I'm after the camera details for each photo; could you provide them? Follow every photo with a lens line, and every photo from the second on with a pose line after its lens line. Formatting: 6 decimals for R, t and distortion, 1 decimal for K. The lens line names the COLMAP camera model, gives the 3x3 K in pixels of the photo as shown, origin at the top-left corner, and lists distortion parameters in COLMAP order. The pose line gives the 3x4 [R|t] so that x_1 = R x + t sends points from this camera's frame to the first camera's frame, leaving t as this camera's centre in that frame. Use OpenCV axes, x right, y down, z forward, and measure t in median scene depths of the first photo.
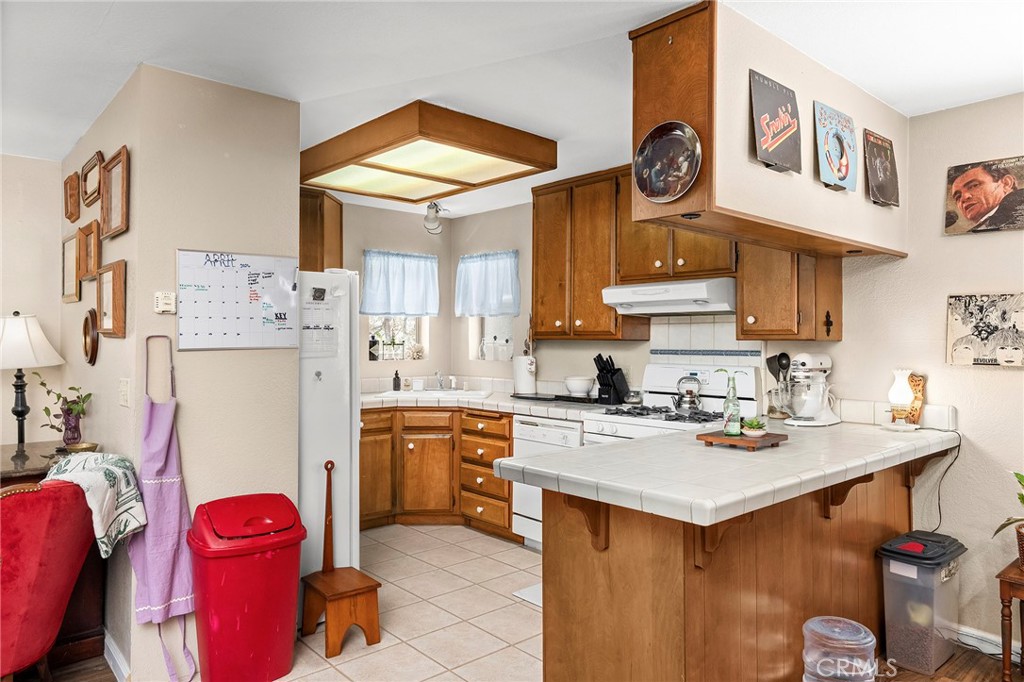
lens RADIAL K [[675.2, 0, 512.0], [0, 675.2, 341.0], [0, 0, 1]] dist [-0.001032, -0.000976]
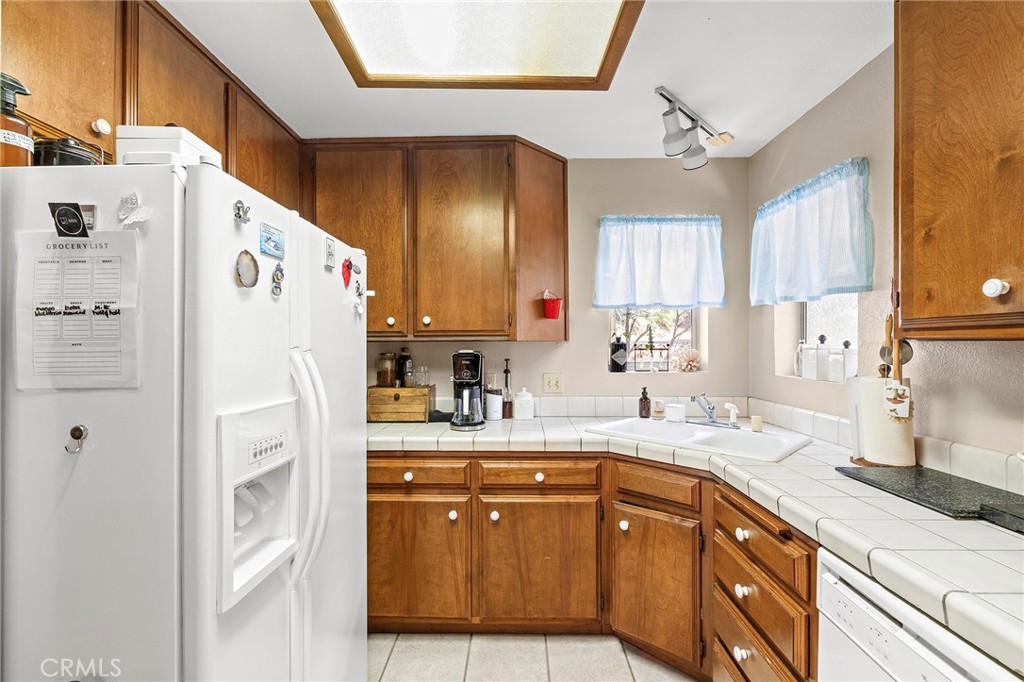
lens RADIAL K [[450.8, 0, 510.8], [0, 450.8, 343.9], [0, 0, 1]] dist [-0.000819, 0.000006]
pose [[0.743599, -0.000837, -0.668626, 0.037216], [0.000711, 1.000000, -0.000460, -0.000744], [0.668626, -0.000133, 0.743599, 0.631153]]
